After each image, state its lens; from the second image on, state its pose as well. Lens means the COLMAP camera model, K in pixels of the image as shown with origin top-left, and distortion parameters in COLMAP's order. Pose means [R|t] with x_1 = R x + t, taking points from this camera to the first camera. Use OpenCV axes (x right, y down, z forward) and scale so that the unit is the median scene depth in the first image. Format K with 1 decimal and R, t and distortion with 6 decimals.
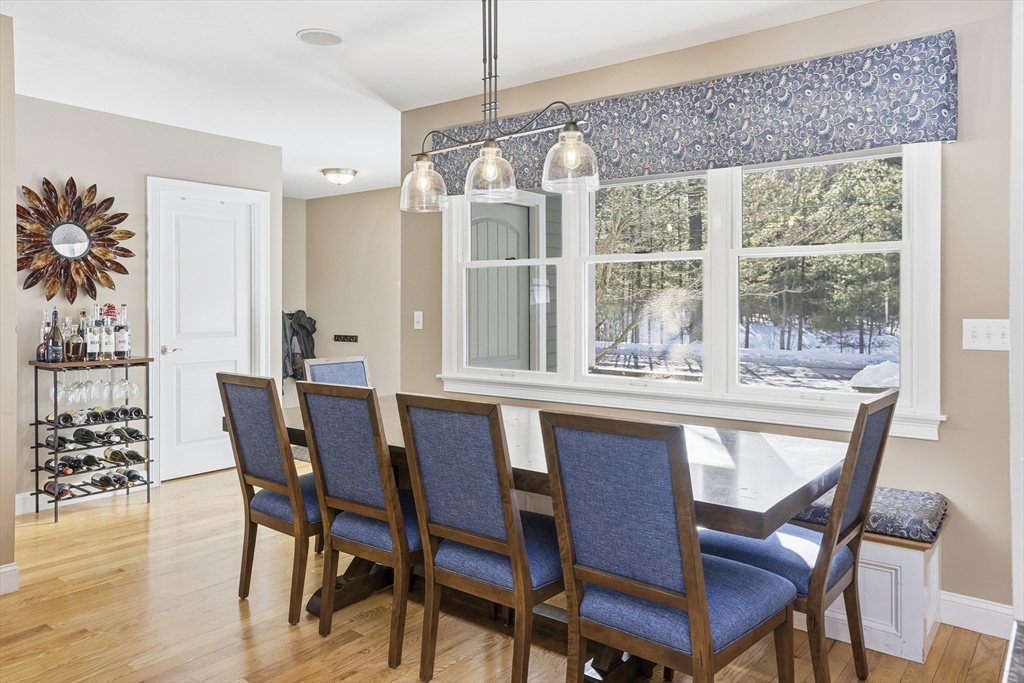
lens RADIAL K [[731.0, 0, 519.3], [0, 731.0, 305.0], [0, 0, 1]] dist [0.012530, -0.002388]
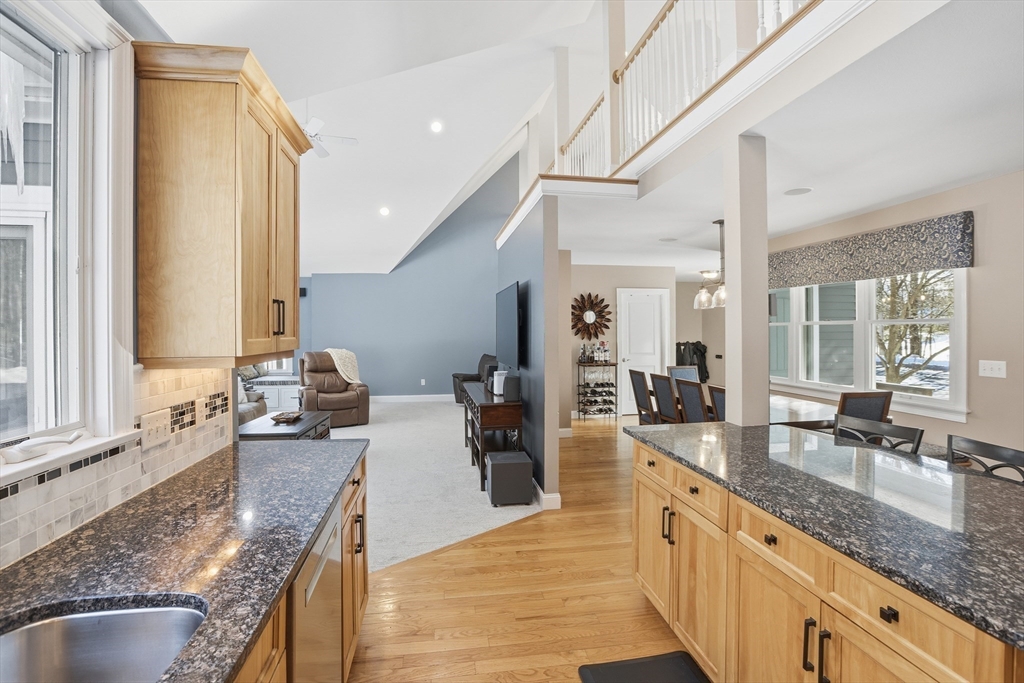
lens RADIAL K [[475.1, 0, 514.5], [0, 475.1, 322.1], [0, 0, 1]] dist [-0.027637, 0.003650]
pose [[0.742728, -0.014779, -0.669431, 0.327441], [0.002160, 0.999804, -0.019676, -0.036976], [0.669590, 0.013168, 0.742614, -0.440548]]
